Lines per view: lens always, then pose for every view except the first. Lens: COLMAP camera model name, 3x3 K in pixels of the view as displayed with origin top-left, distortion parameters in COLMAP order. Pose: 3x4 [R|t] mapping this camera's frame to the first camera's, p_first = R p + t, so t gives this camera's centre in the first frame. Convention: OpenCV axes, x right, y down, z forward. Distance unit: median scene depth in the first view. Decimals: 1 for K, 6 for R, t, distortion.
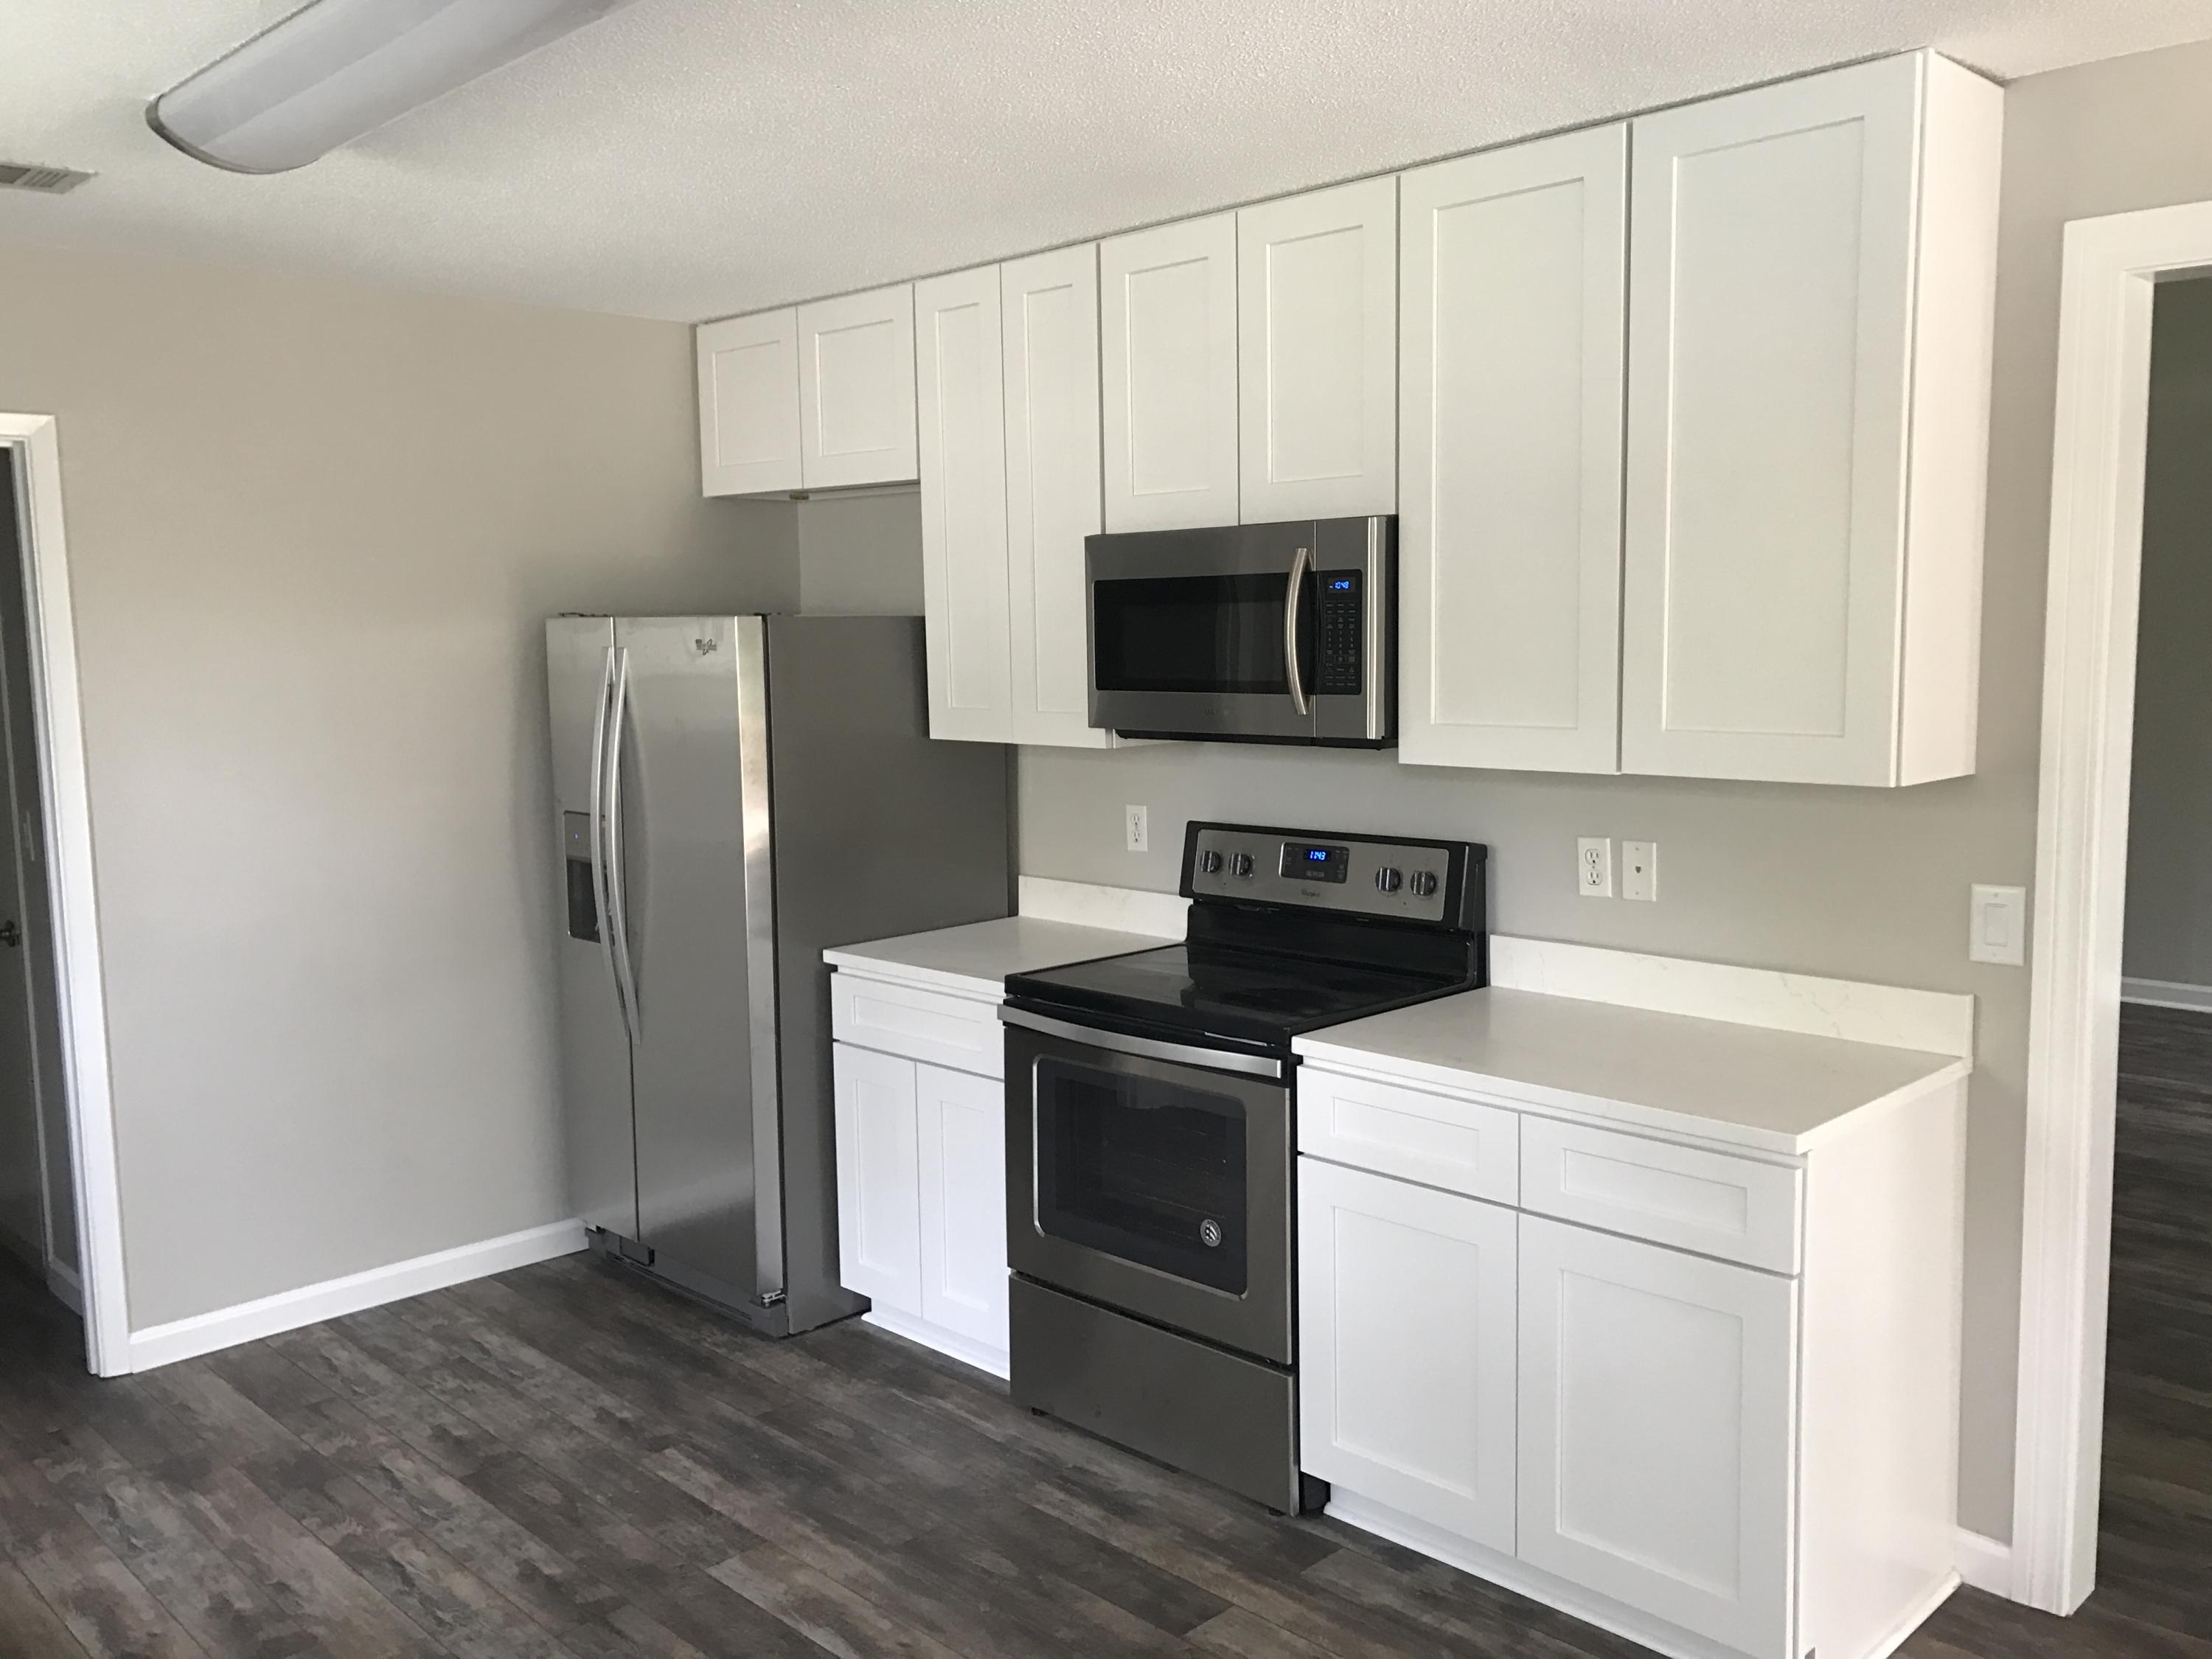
lens RADIAL K [[1838.7, 0, 1100.3], [0, 1838.7, 815.2], [0, 0, 1]] dist [0.056413, -0.056871]
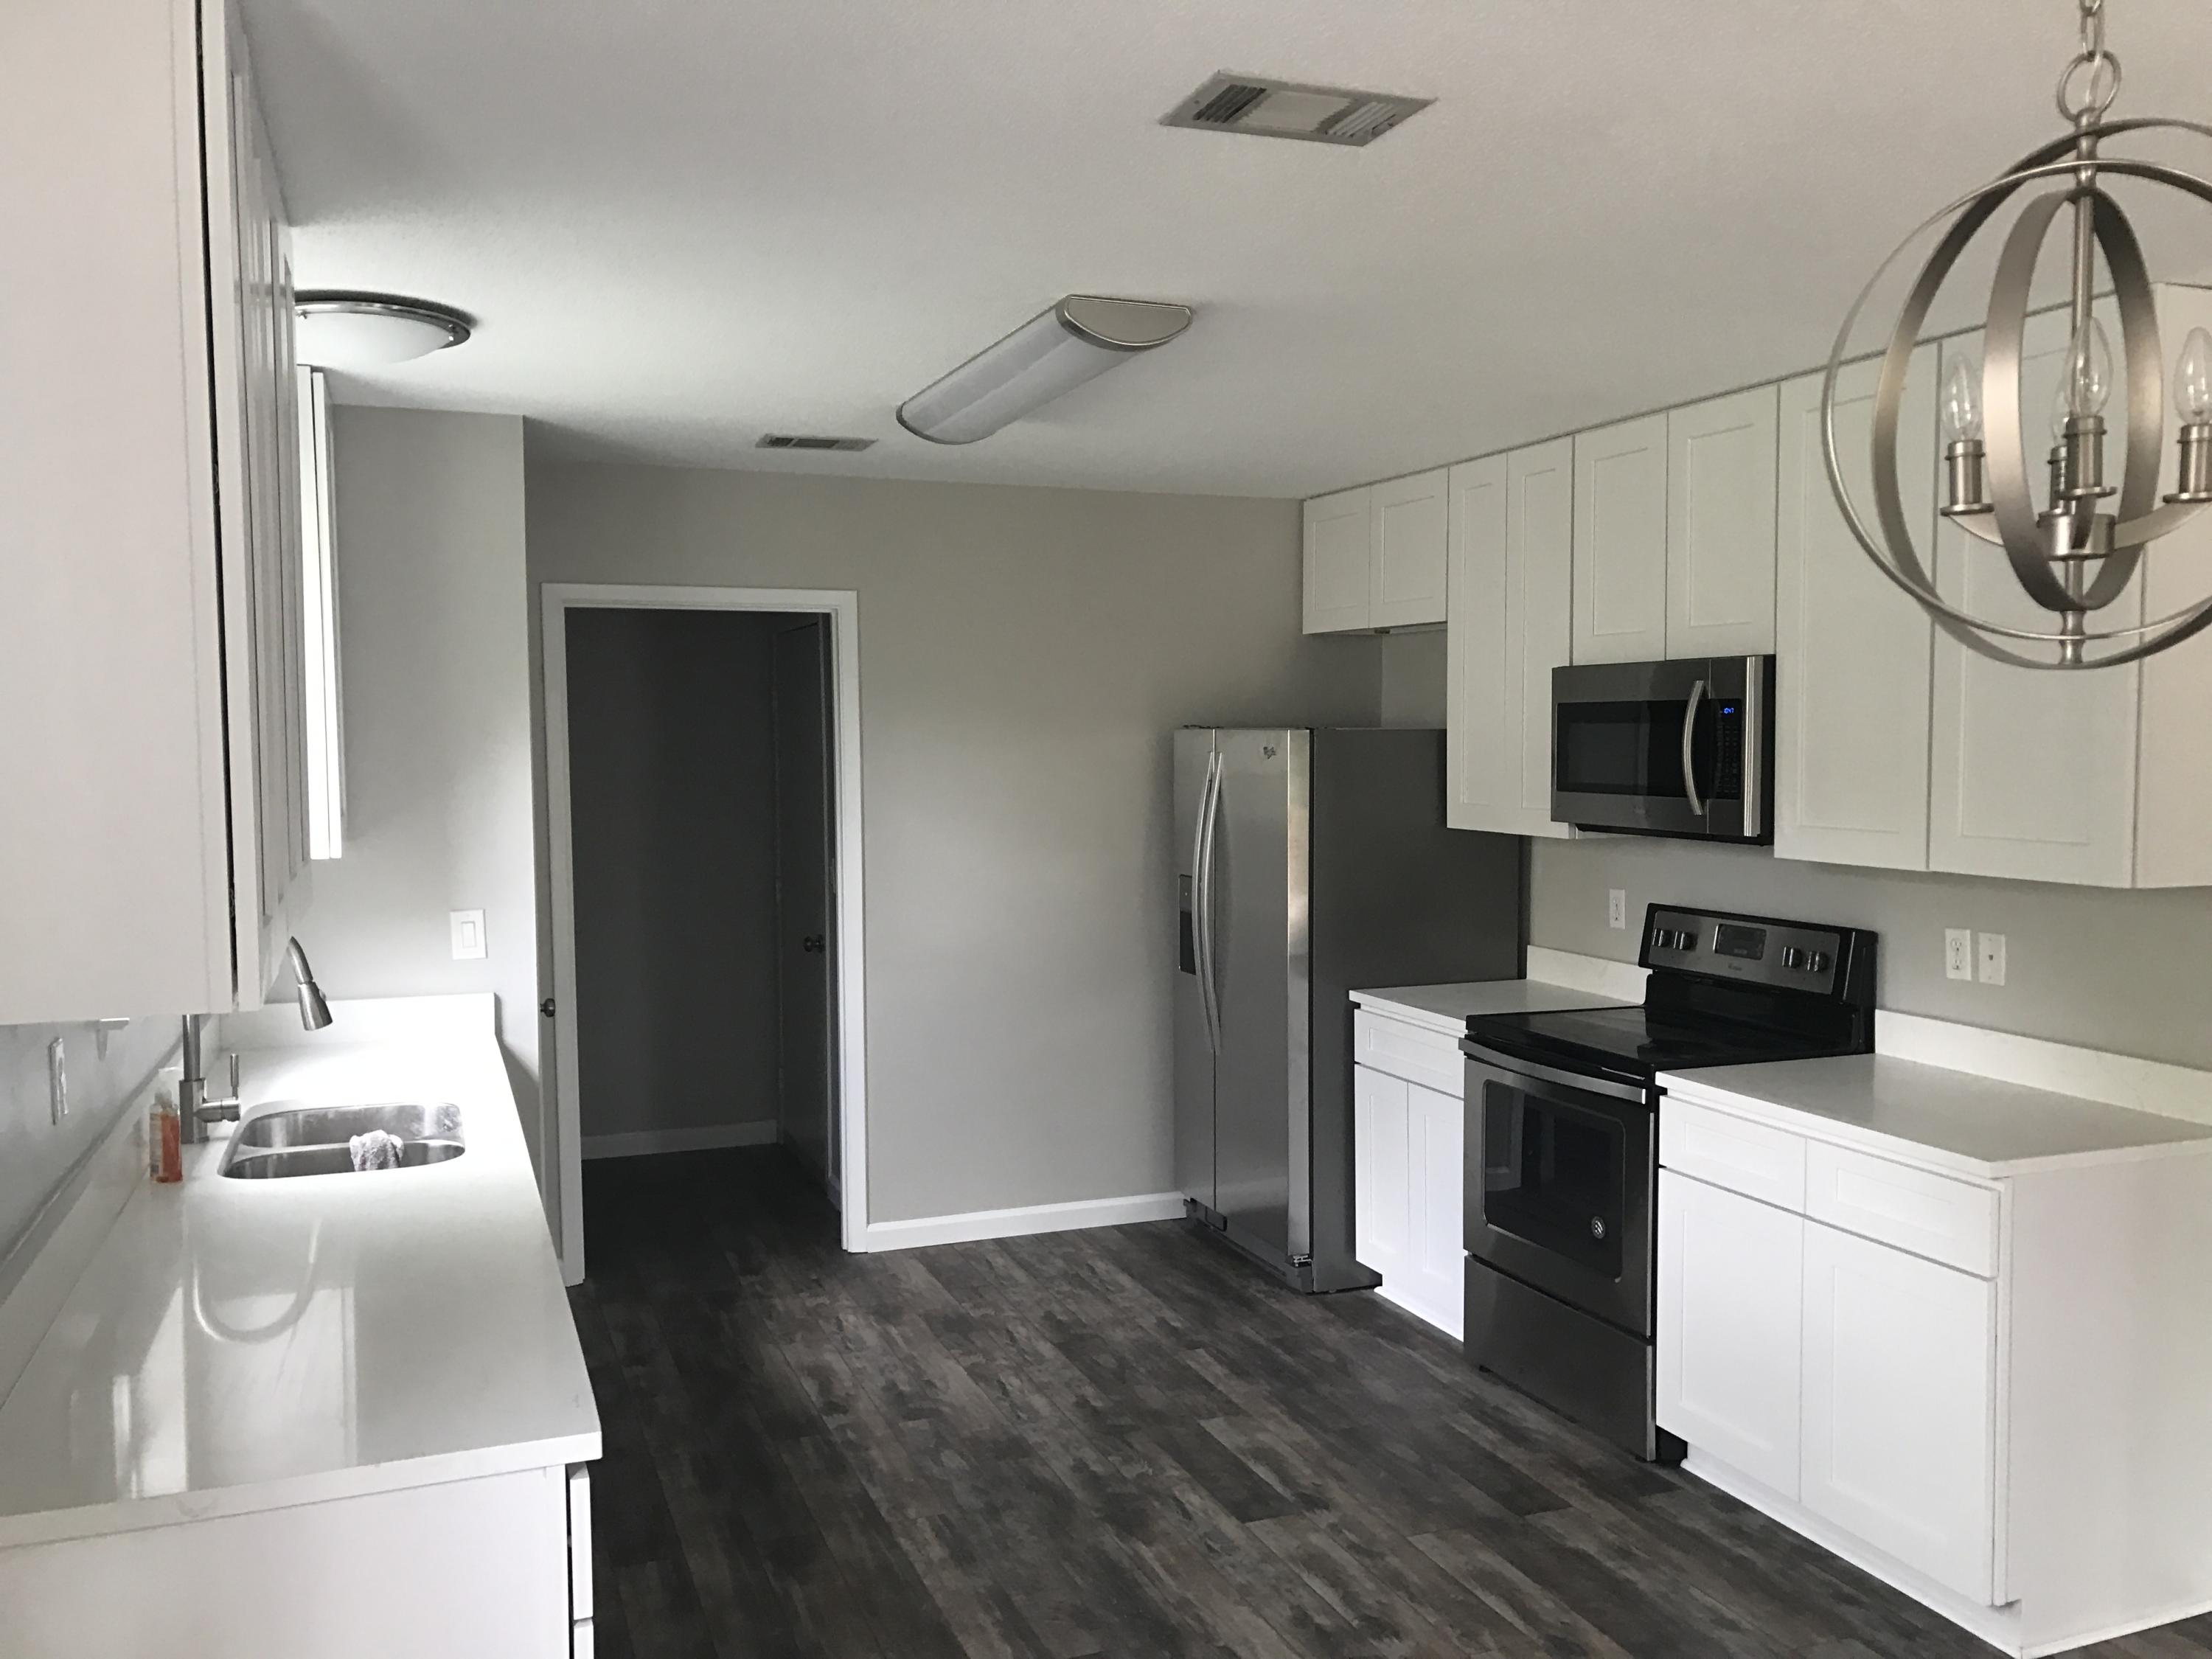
lens RADIAL K [[1820.7, 0, 1114.1], [0, 1820.7, 825.6], [0, 0, 1]] dist [0.038444, -0.046836]
pose [[0.918026, 0.032169, -0.395213, 0.228427], [-0.050930, 0.998014, -0.037069, 0.016739], [0.393235, 0.054158, 0.917841, -0.266744]]
